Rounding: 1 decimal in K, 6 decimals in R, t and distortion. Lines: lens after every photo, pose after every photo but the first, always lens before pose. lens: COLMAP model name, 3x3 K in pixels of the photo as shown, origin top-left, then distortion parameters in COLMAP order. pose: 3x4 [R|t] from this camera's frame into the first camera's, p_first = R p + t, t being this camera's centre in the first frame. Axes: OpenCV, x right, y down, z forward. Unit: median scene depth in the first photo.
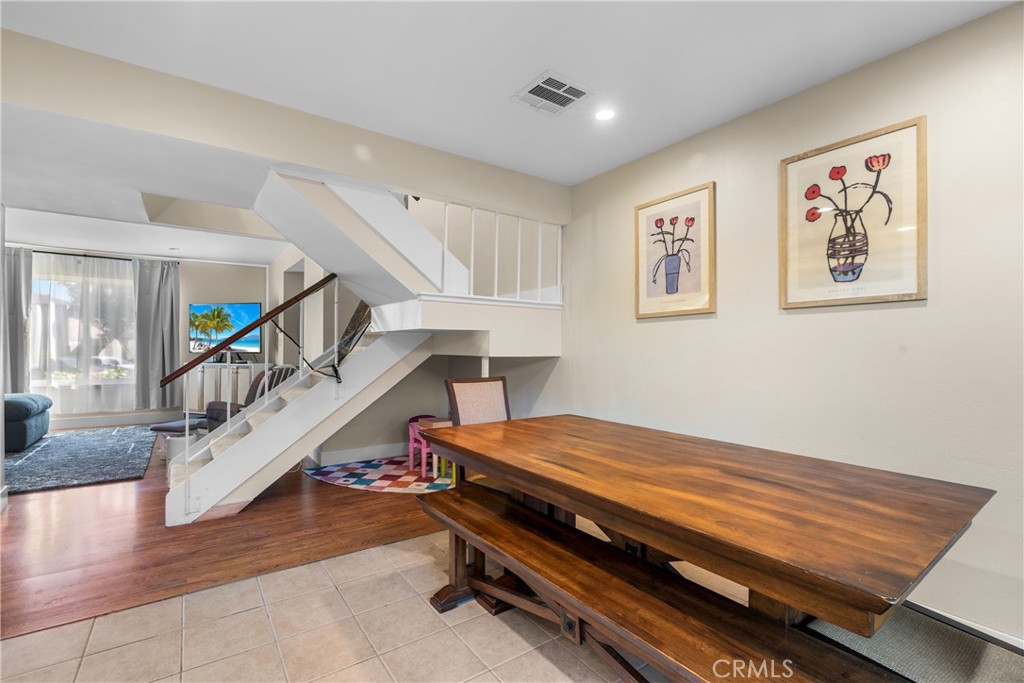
lens RADIAL K [[452.5, 0, 516.4], [0, 452.5, 343.3], [0, 0, 1]] dist [-0.015496, 0.000502]
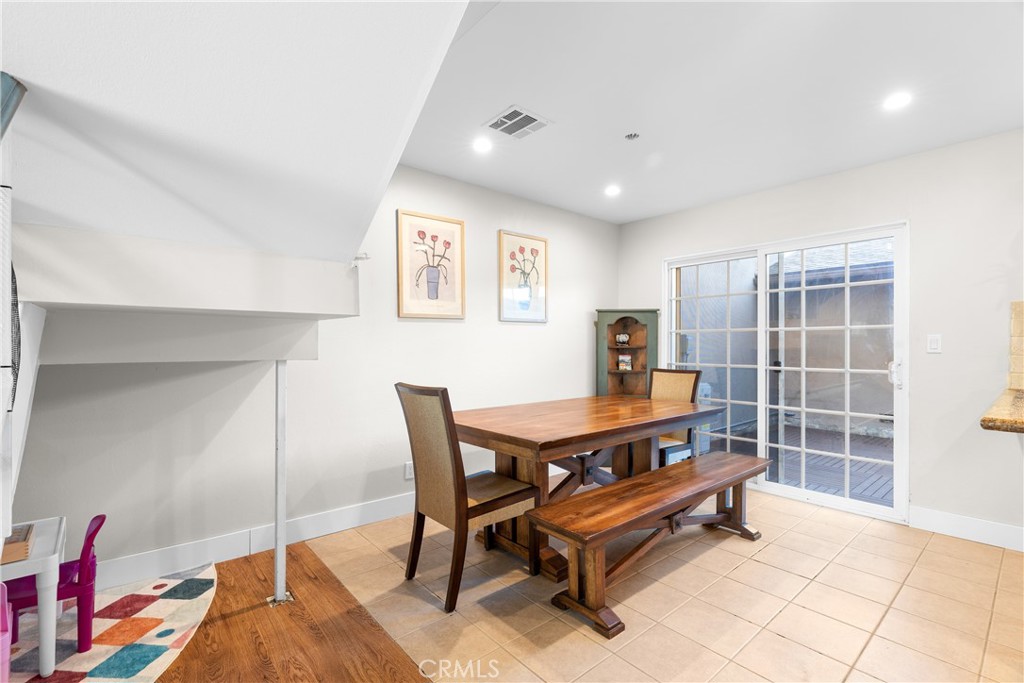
lens RADIAL K [[452.5, 0, 509.9], [0, 452.5, 343.6], [0, 0, 1]] dist [-0.015496, 0.000502]
pose [[-0.079508, -0.003647, 0.996828, -0.881434], [-0.008984, 0.999955, 0.002942, 0.001974], [-0.996794, -0.008722, -0.079537, 0.915462]]
